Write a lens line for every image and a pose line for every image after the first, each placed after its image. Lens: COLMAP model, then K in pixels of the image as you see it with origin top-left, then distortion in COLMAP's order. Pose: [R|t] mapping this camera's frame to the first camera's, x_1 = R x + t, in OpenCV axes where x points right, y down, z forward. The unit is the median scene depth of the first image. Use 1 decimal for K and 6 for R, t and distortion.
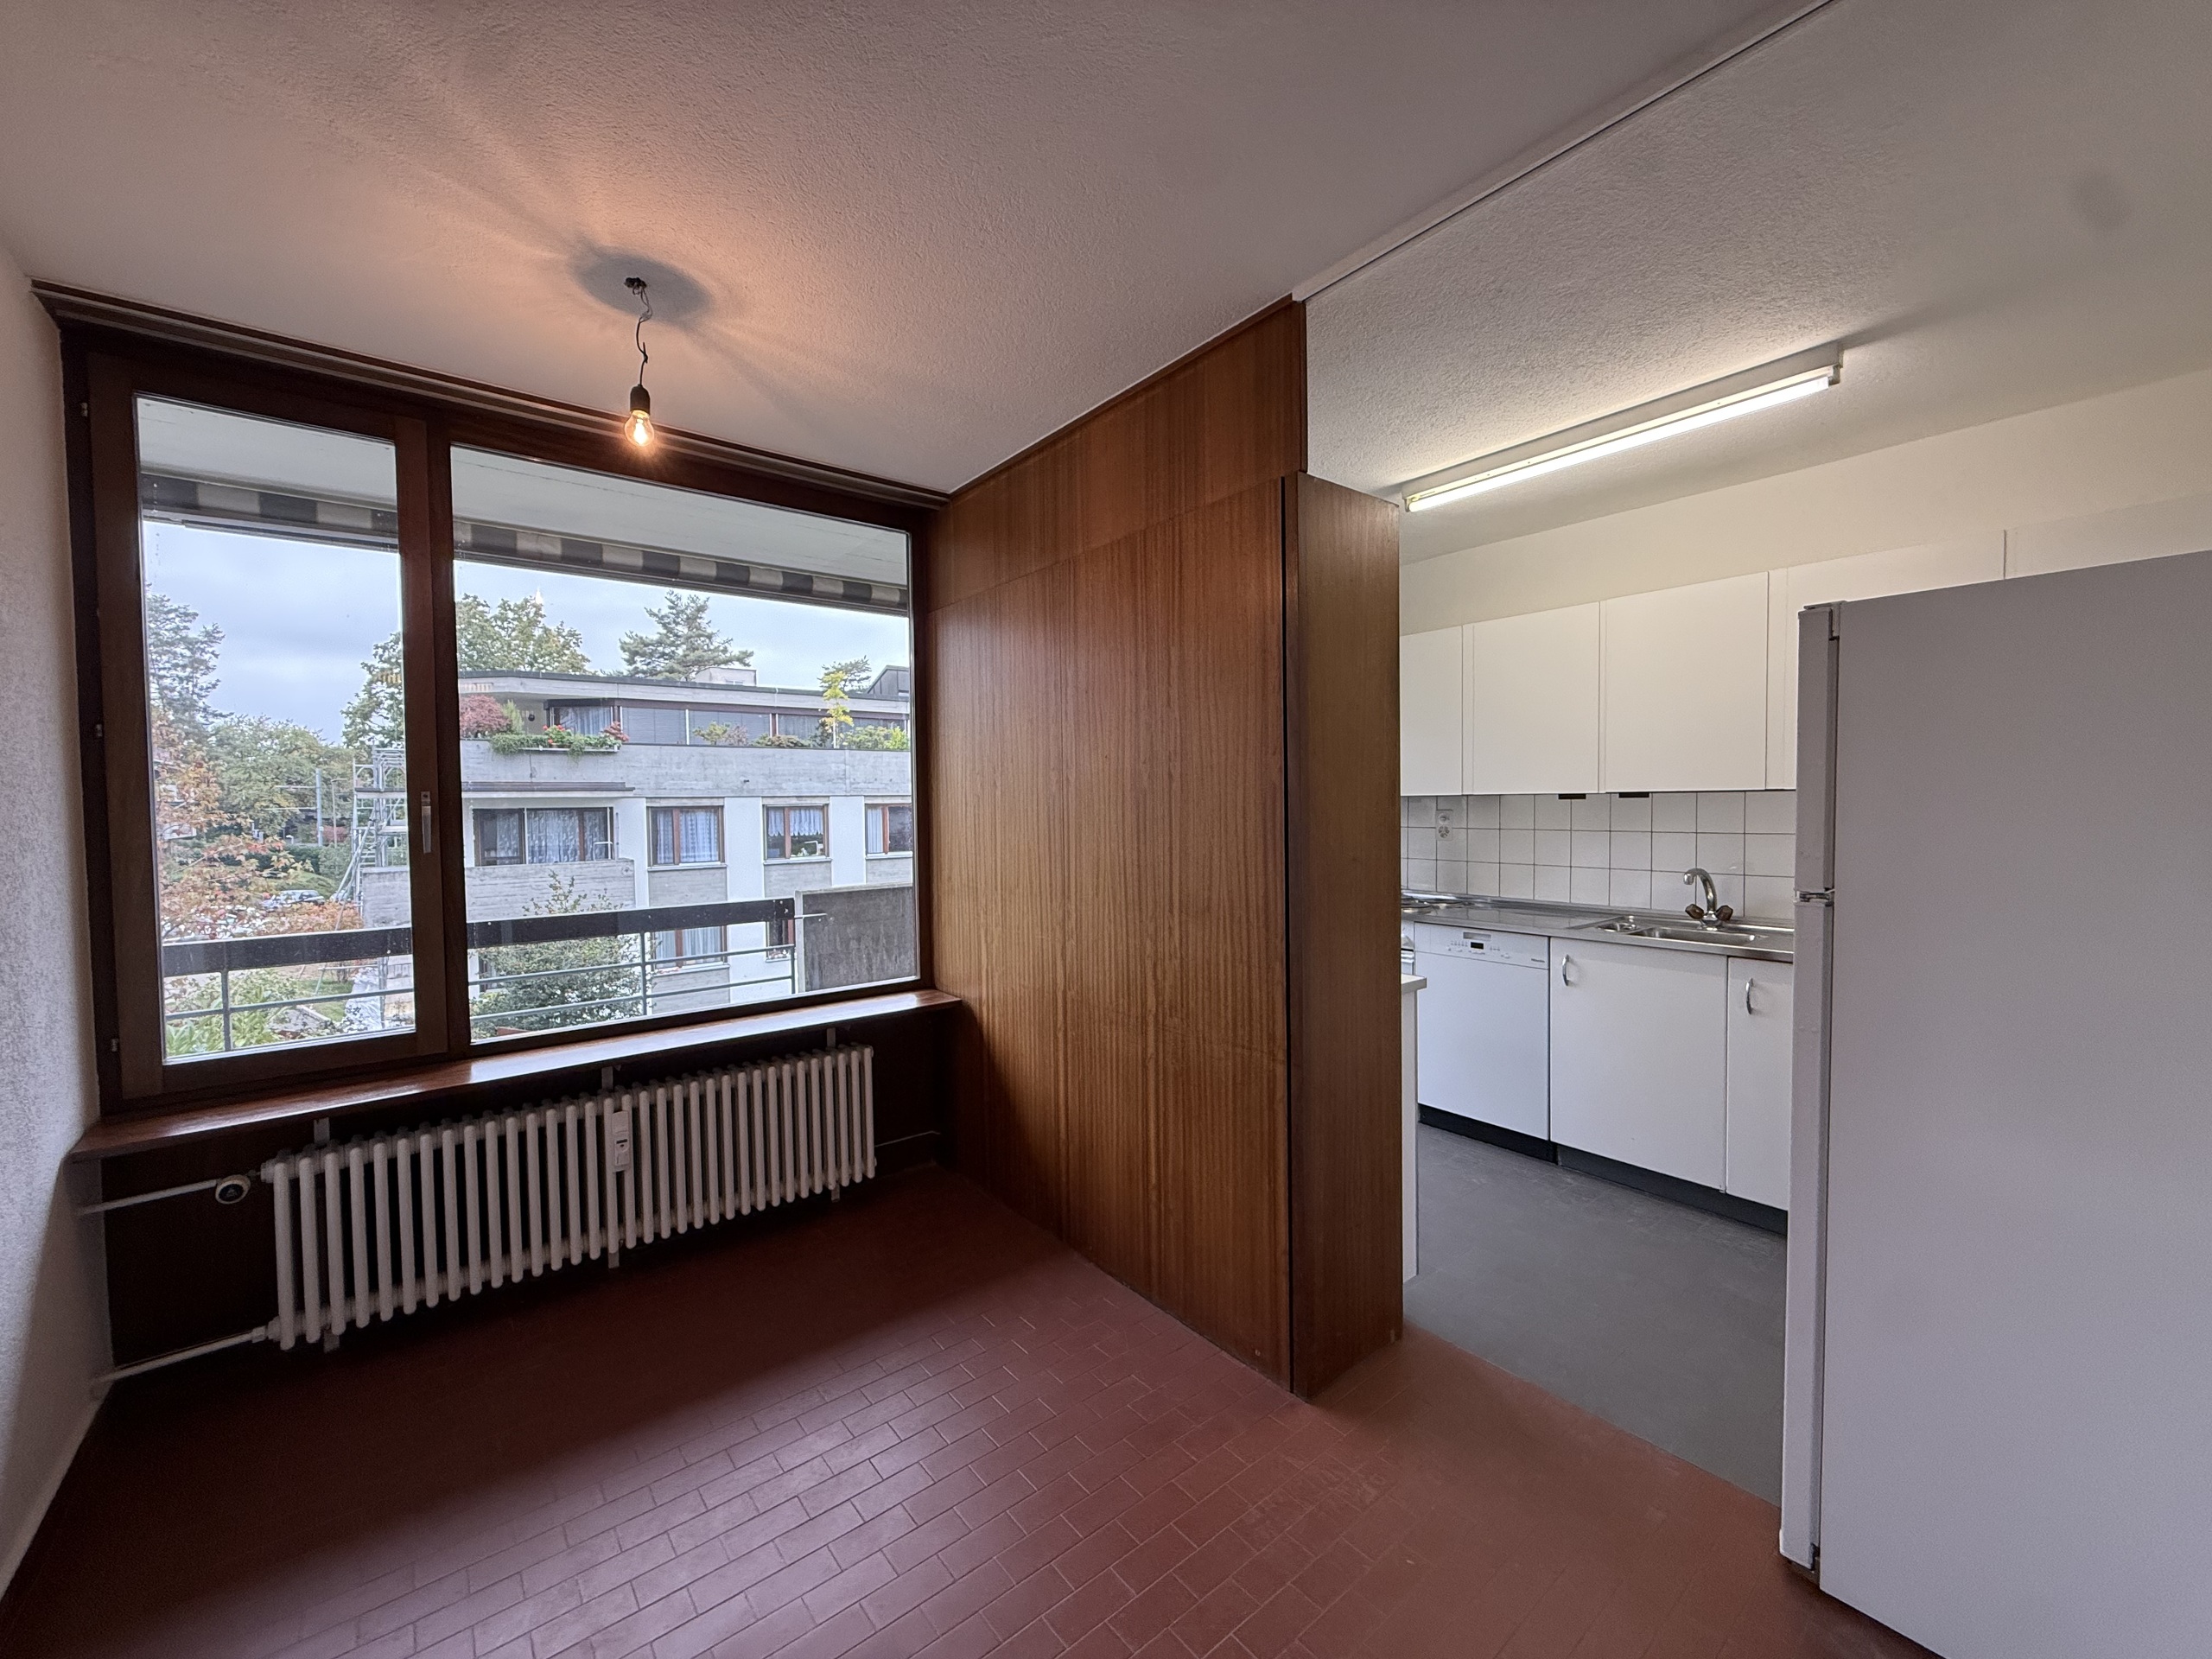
lens RADIAL K [[886.2, 0, 1106.0], [0, 886.2, 829.5], [0, 0, 1]] dist [0.001715, 0.000111]
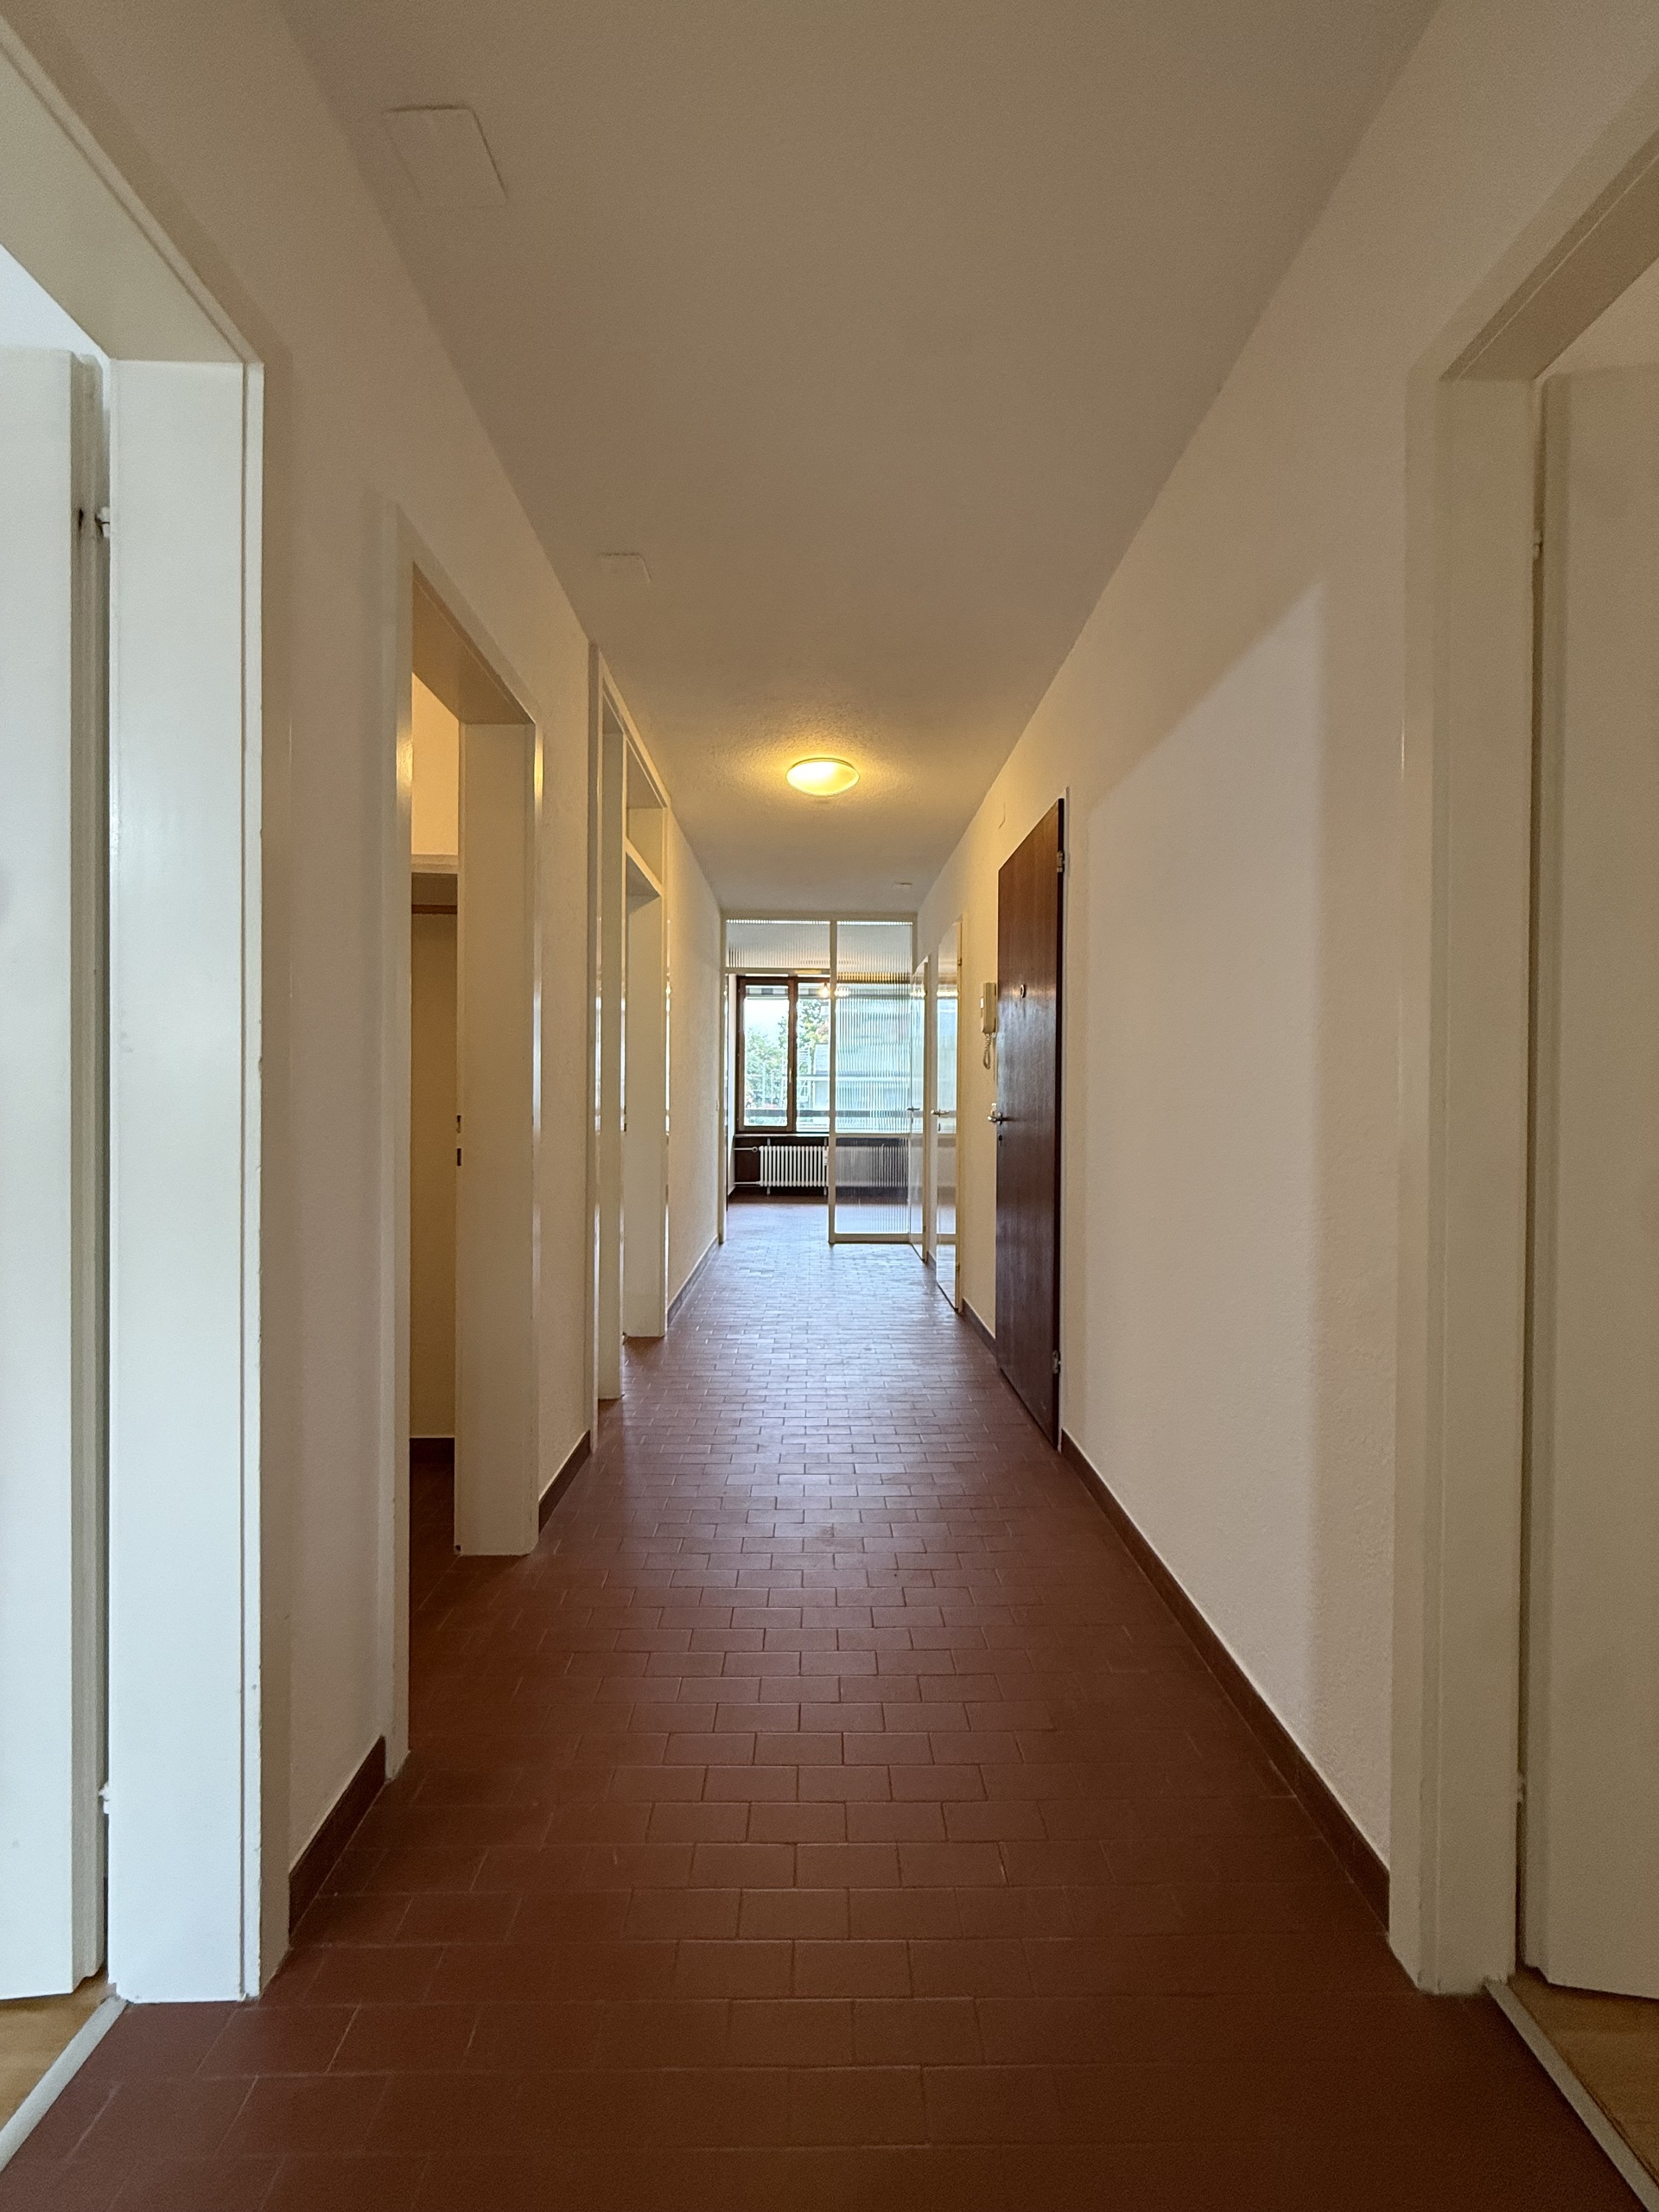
lens RADIAL K [[886.2, 0, 829.5], [0, 886.2, 1106.0], [0, 0, 1]] dist [0.001715, 0.000111]
pose [[0.795829, 0.029139, -0.604820, 1.952758], [-0.041102, 0.999137, -0.005947, 0.168132], [0.604124, 0.029592, 0.796340, -2.255421]]
